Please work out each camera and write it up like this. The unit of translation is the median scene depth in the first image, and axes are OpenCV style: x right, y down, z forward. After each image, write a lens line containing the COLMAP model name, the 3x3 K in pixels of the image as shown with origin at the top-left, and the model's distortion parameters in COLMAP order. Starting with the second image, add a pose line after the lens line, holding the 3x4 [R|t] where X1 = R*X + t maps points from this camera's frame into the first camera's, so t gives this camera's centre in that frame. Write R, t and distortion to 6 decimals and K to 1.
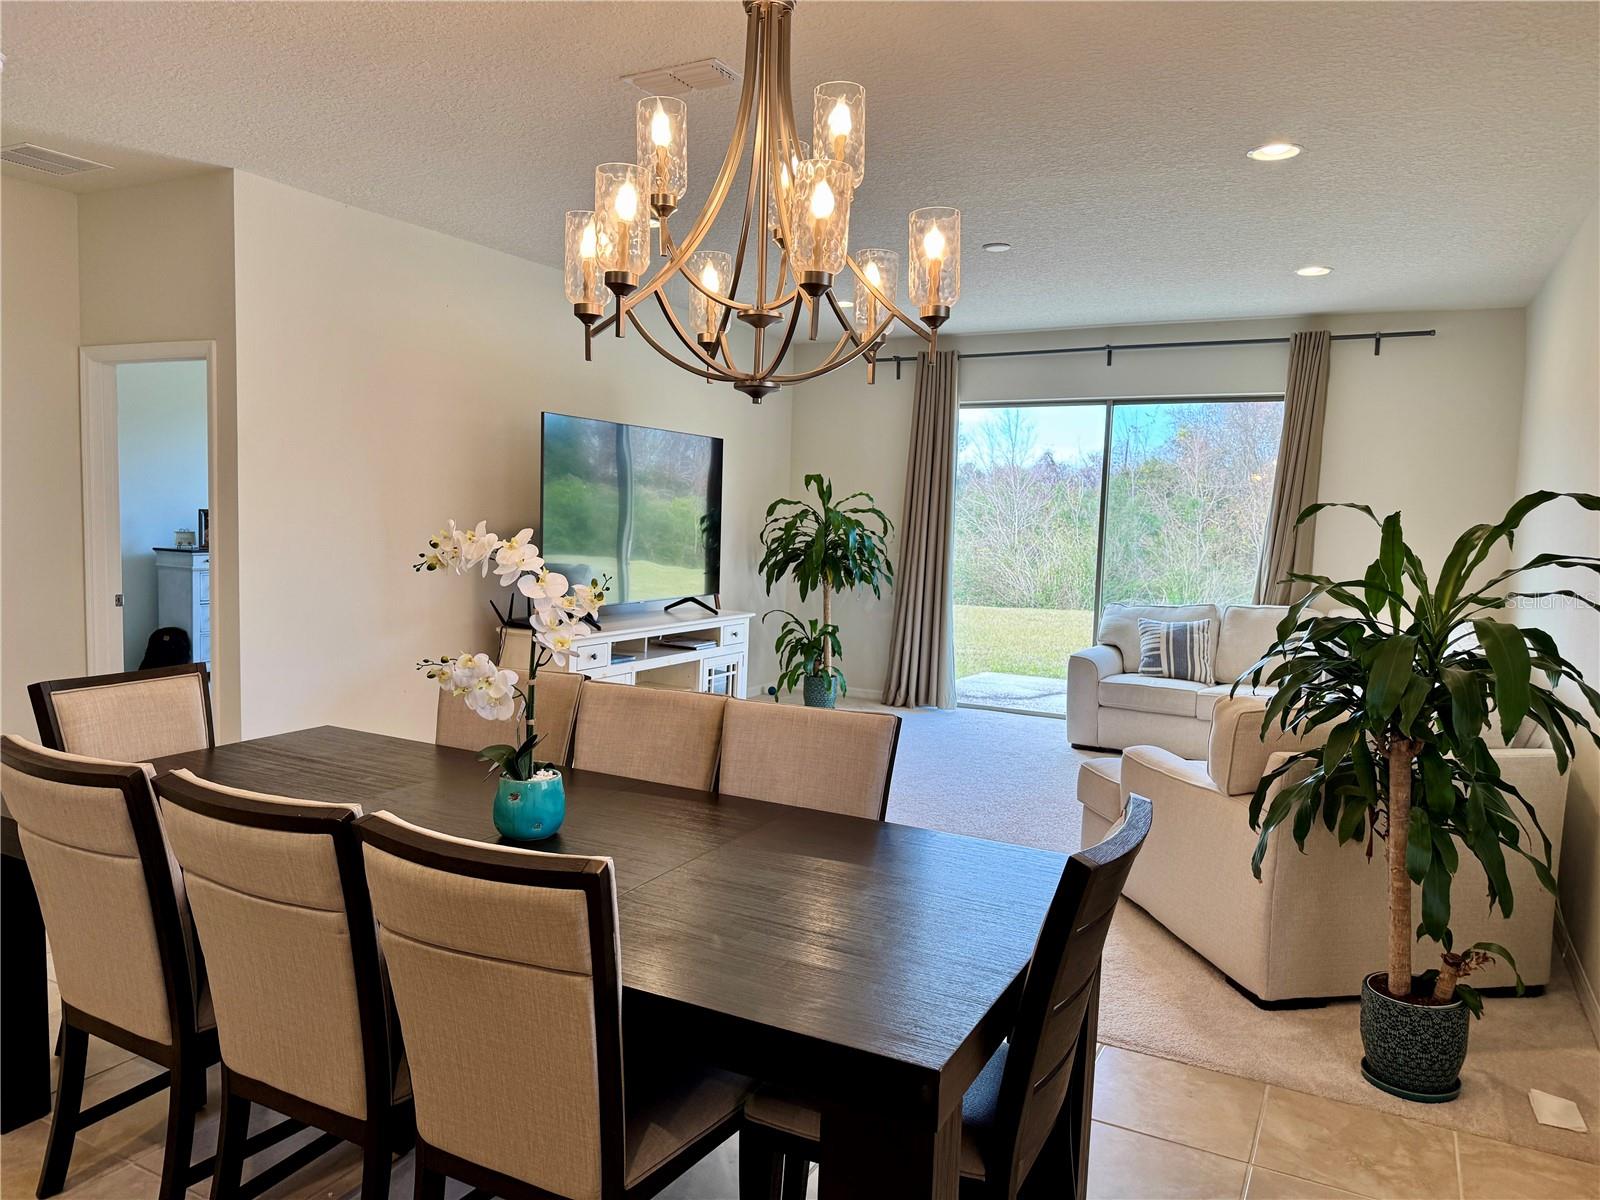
lens RADIAL K [[1111.9, 0, 800.0], [0, 1111.9, 600.0], [0, 0, 1]] dist [0.035008, -0.056073]
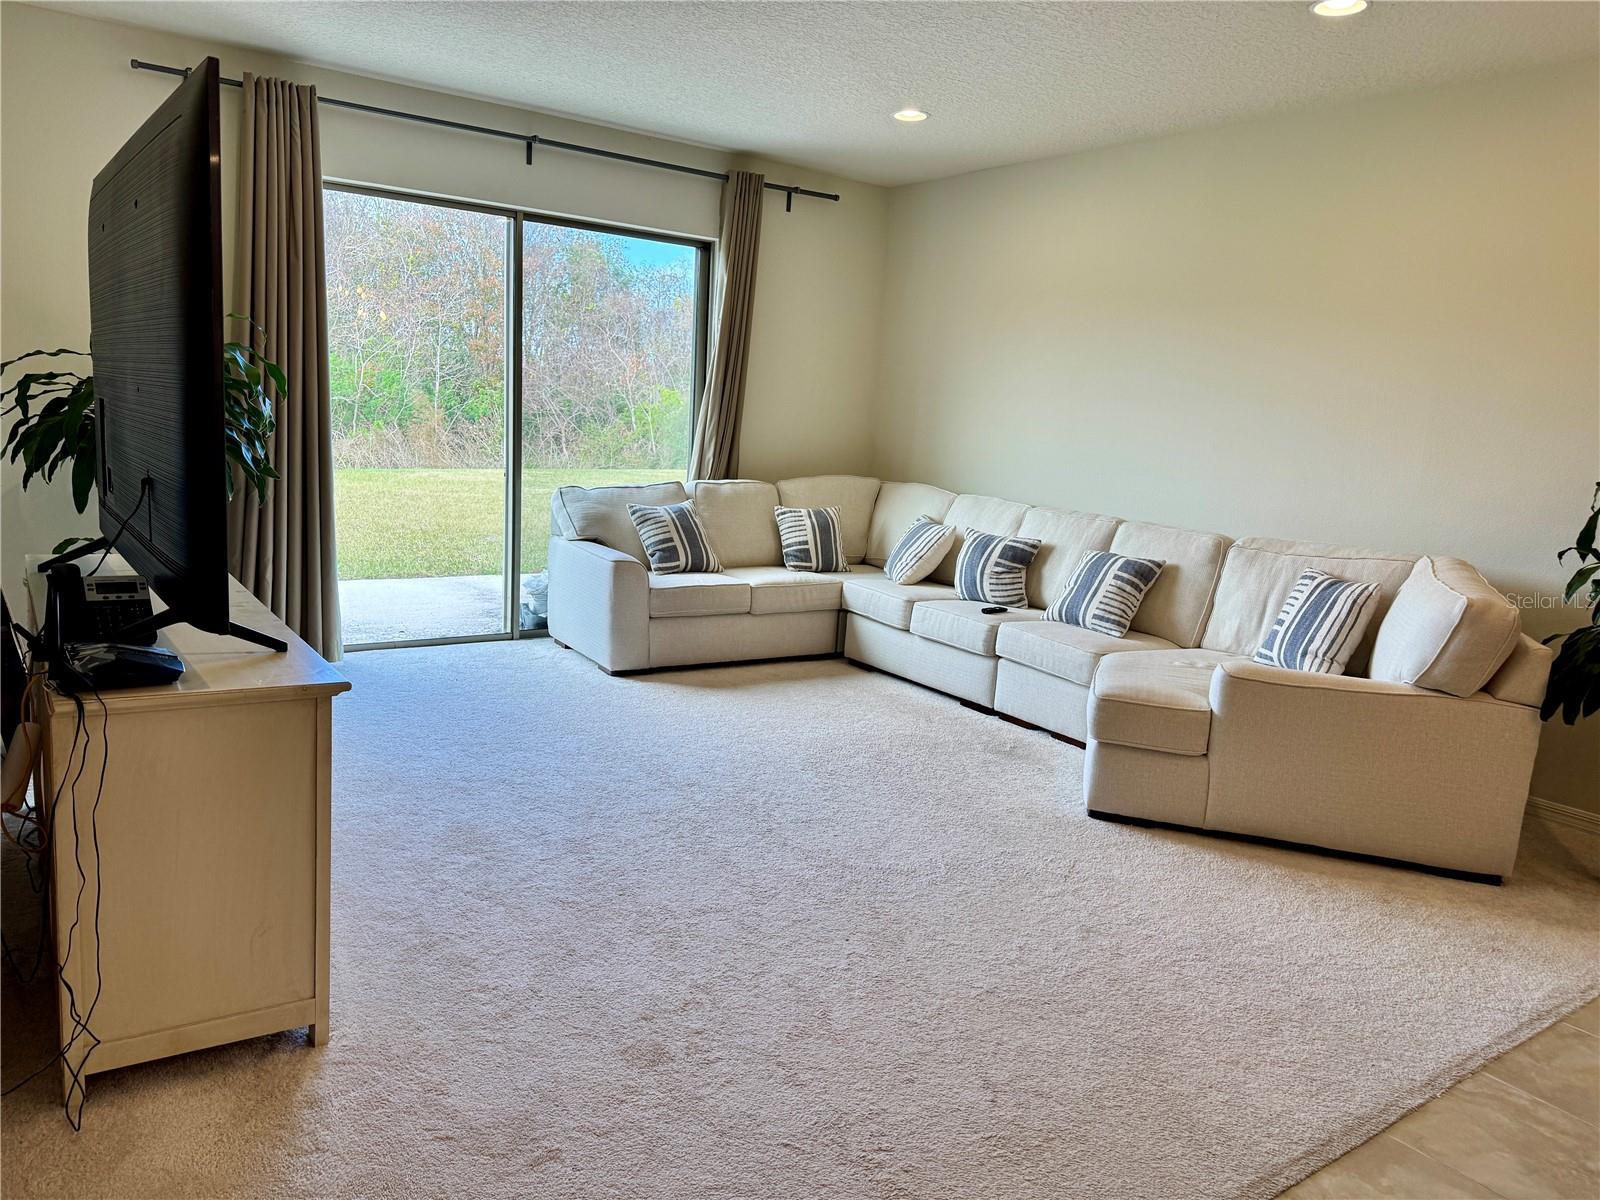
lens RADIAL K [[1113.8, 0, 762.3], [0, 1113.8, 609.3], [0, 0, 1]] dist [0.096459, -0.103143]
pose [[0.475999, -0.159374, 0.864884, -0.381819], [0.025637, 0.985539, 0.167498, -0.043353], [-0.879072, -0.057555, 0.473201, 0.535341]]
